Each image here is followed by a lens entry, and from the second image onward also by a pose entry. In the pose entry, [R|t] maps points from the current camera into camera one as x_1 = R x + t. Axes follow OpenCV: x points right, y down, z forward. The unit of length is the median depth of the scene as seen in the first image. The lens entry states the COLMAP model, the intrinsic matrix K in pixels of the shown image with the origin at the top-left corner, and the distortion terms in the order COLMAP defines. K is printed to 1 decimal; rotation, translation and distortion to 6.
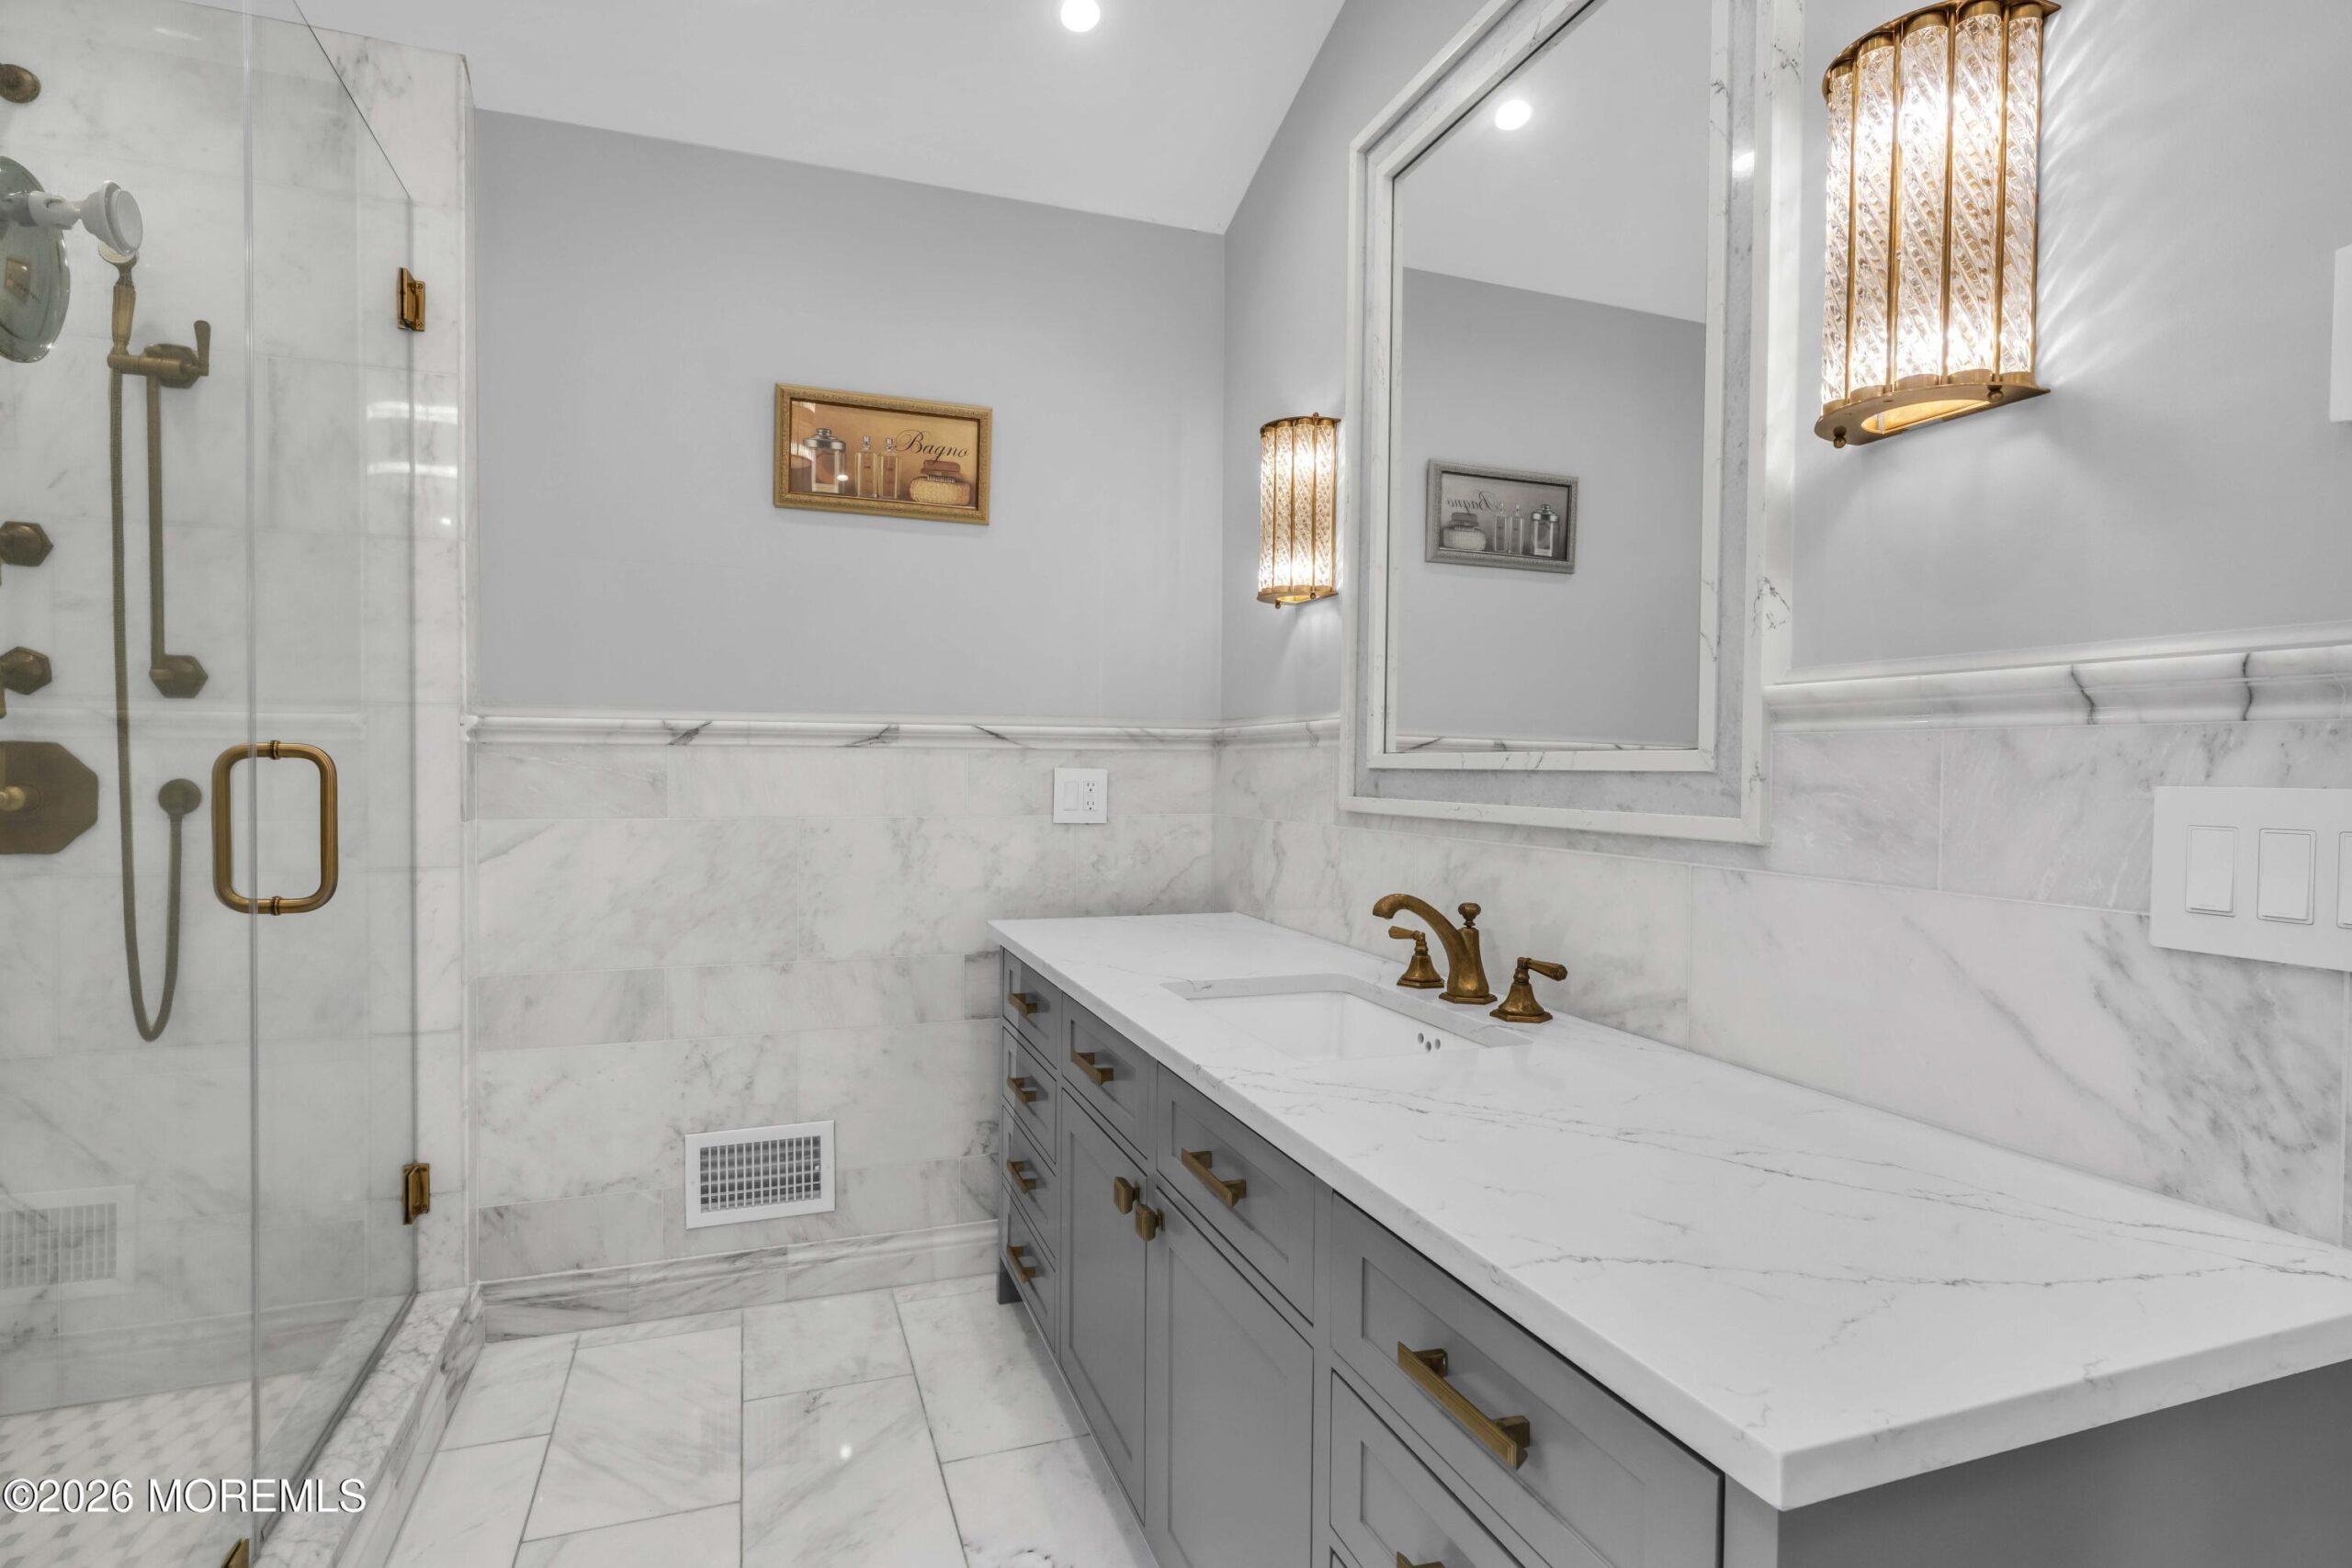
lens RADIAL K [[1186.2, 0, 1176.0], [0, 1186.2, 784.0], [0, 0, 1]] dist [0.000626, -0.000923]
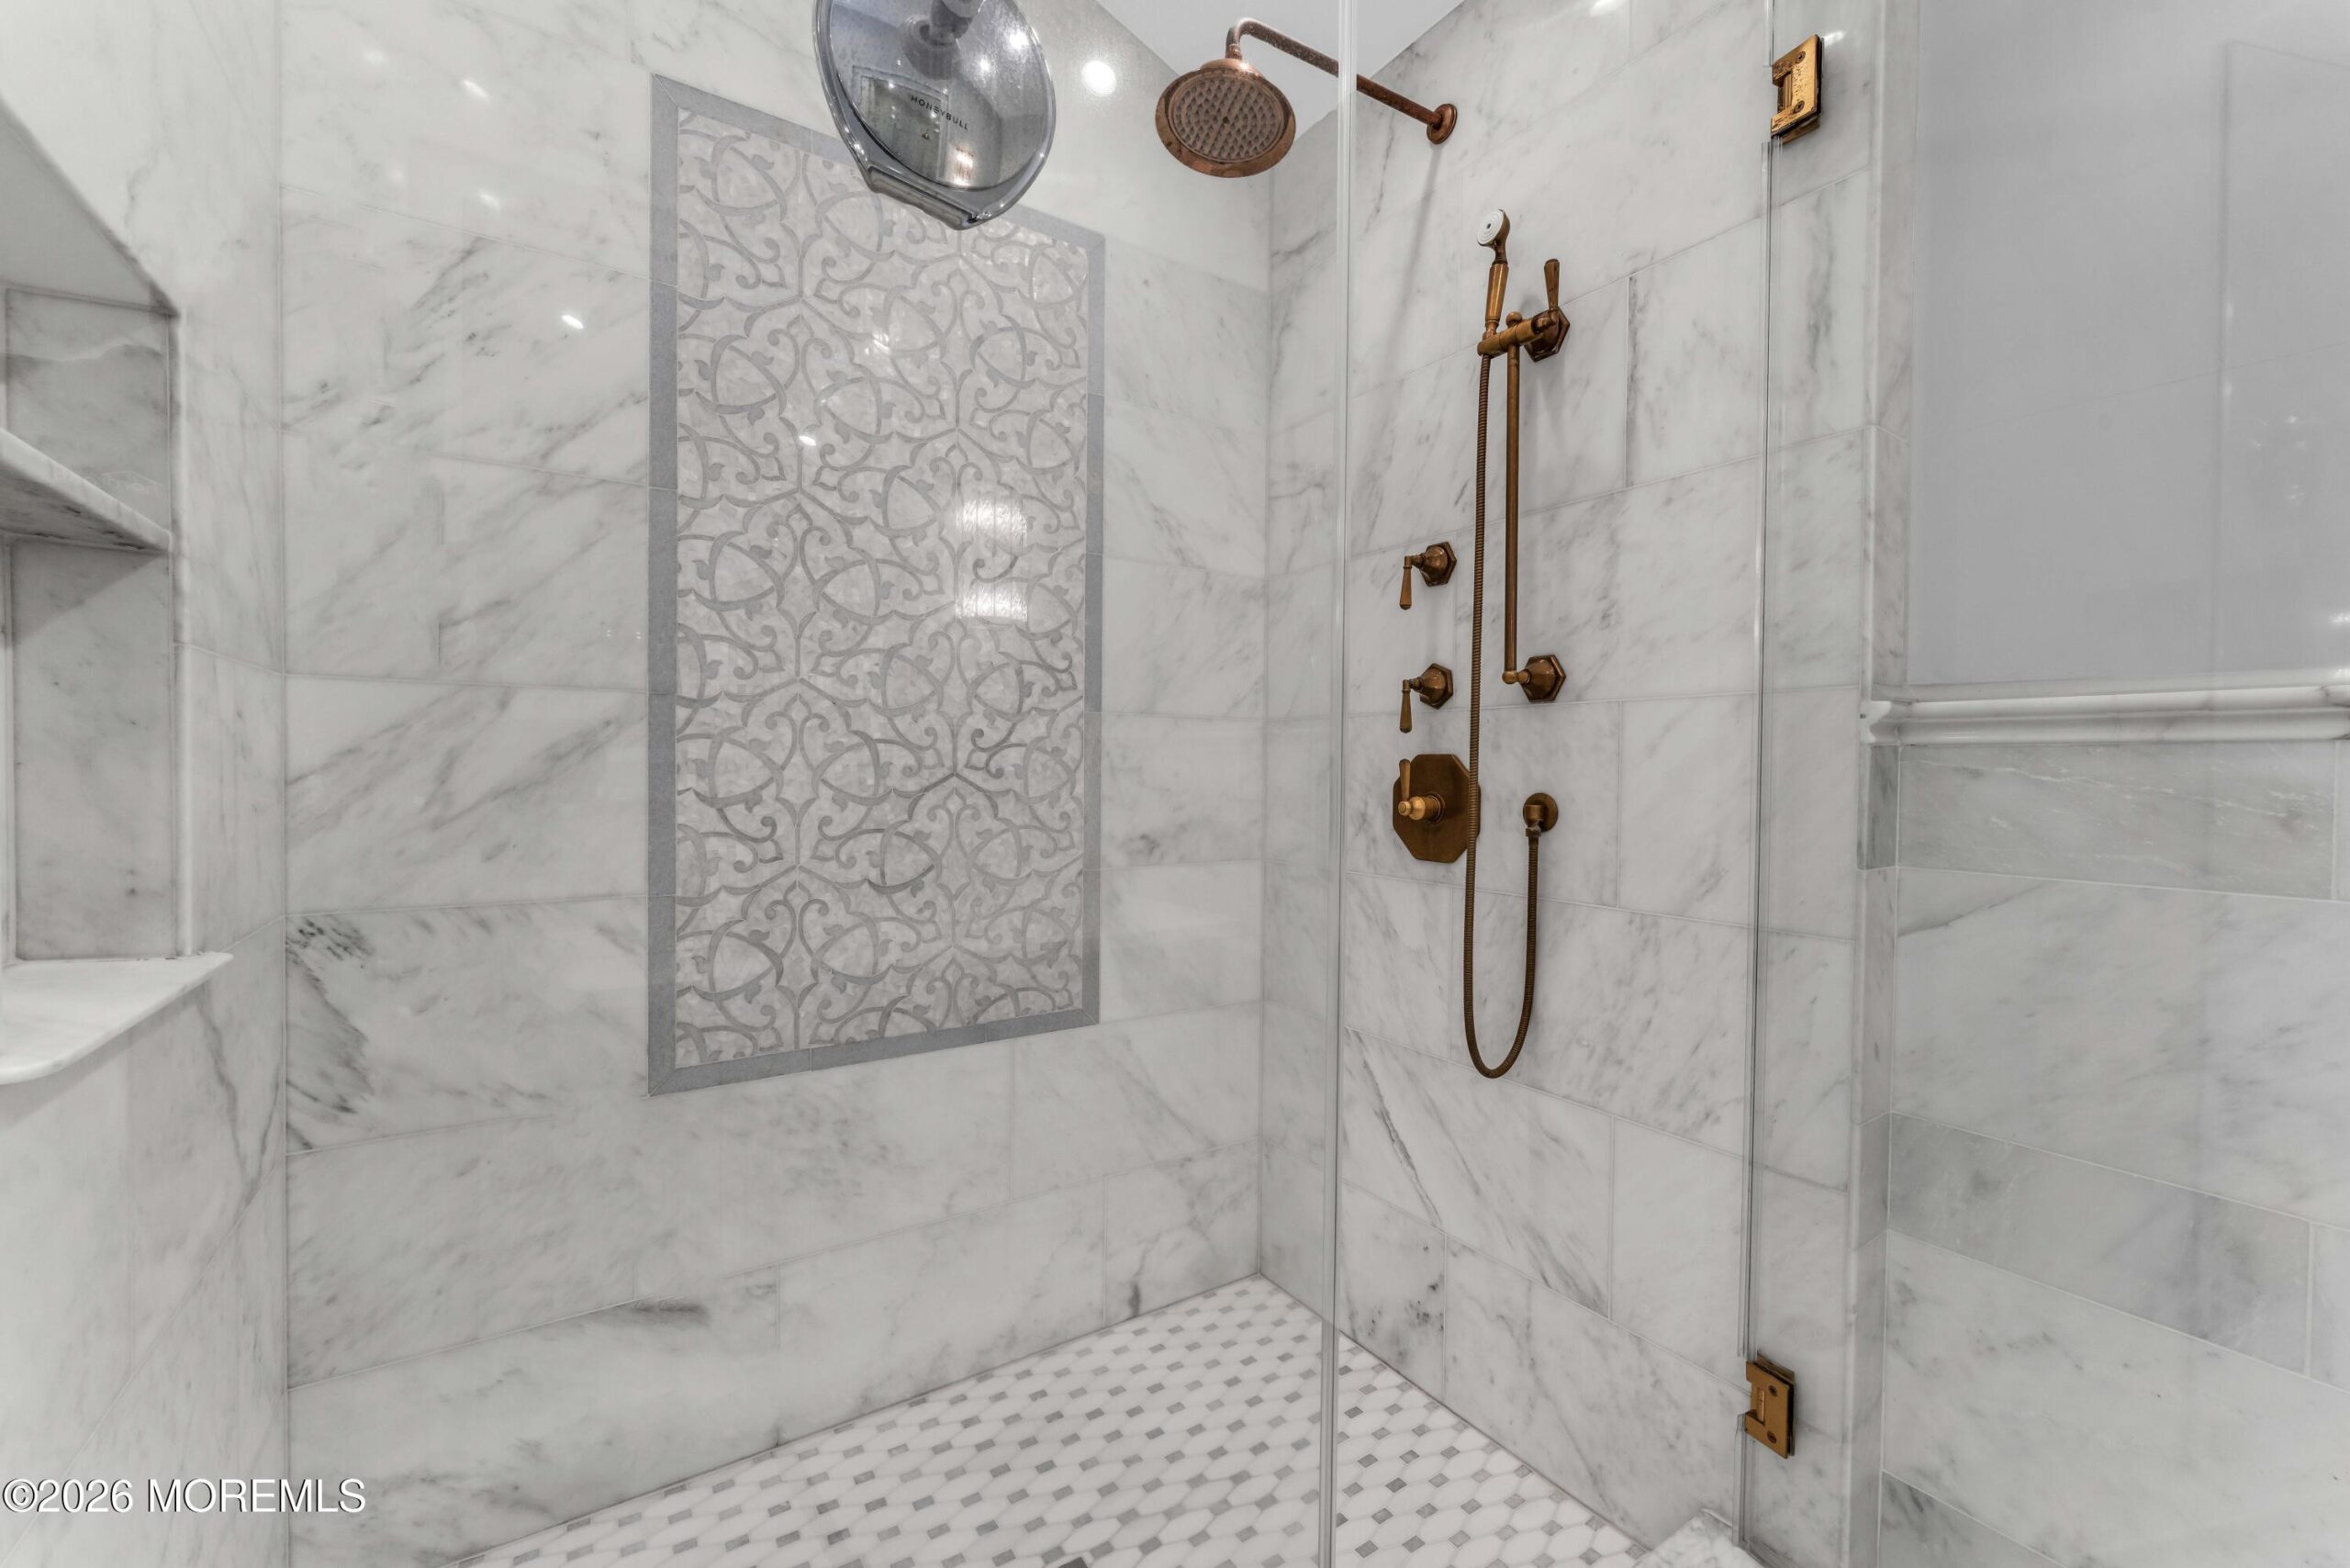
lens RADIAL K [[939.6, 0, 1168.4], [0, 939.6, 788.0], [0, 0, 1]] dist [0.000688, -0.000282]
pose [[0.224494, 0.016849, -0.974330, -0.192628], [-0.022992, 0.999664, 0.011990, -0.009148], [0.974204, 0.019710, 0.224806, 0.522251]]
